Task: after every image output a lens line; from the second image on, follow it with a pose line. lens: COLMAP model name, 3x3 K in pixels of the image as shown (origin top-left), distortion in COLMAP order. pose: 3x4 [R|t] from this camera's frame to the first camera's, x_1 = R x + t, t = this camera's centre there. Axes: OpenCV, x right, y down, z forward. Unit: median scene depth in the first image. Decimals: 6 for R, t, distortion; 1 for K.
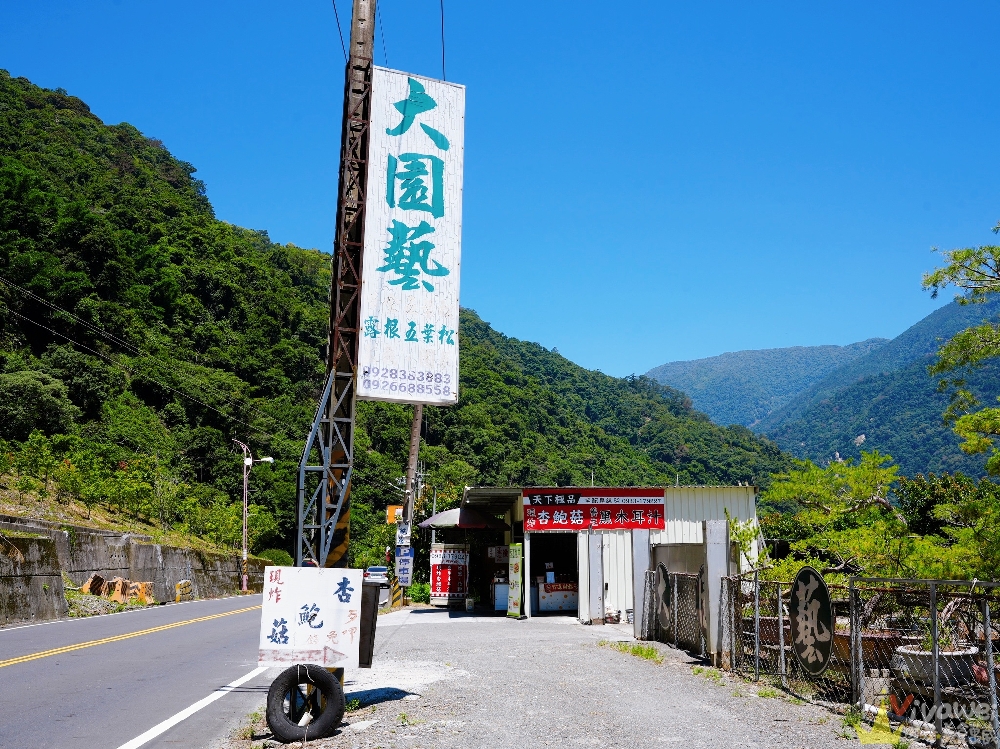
lens RADIAL K [[882.4, 0, 500.0], [0, 882.4, 374.5], [0, 0, 1]] dist [-0.079005, -0.002798]
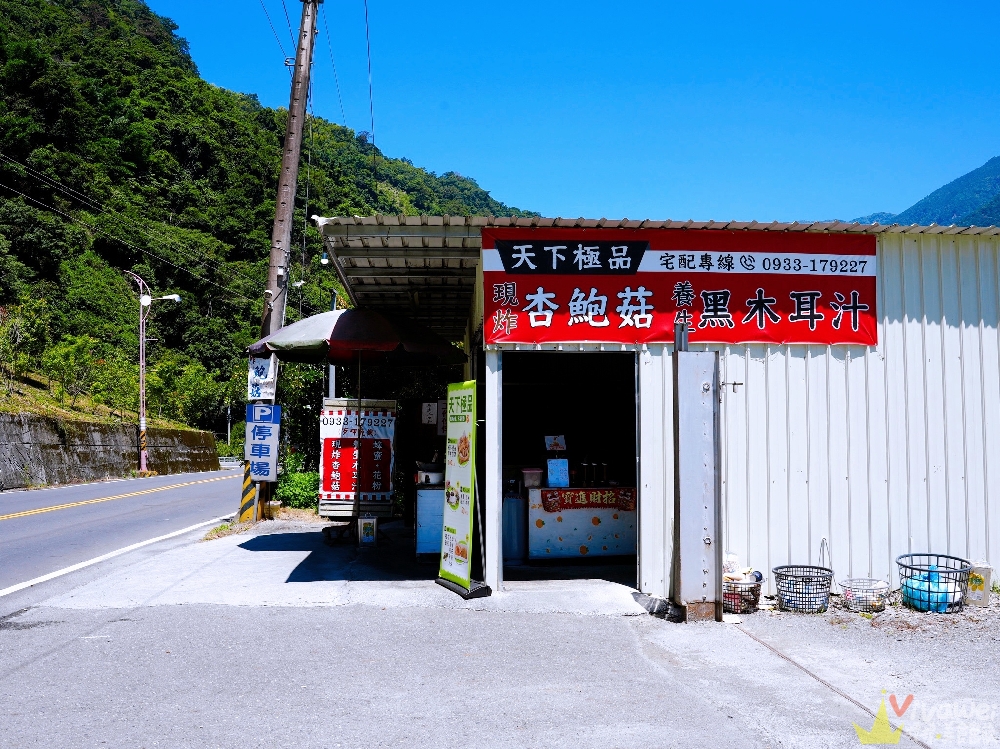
lens RADIAL K [[882.4, 0, 500.0], [0, 882.4, 374.5], [0, 0, 1]] dist [-0.079005, -0.002798]
pose [[0.999997, 0.002280, -0.000288, 0.005118], [-0.002215, 0.989782, 0.142570, 0.021233], [0.000610, -0.142569, 0.989785, 0.099420]]
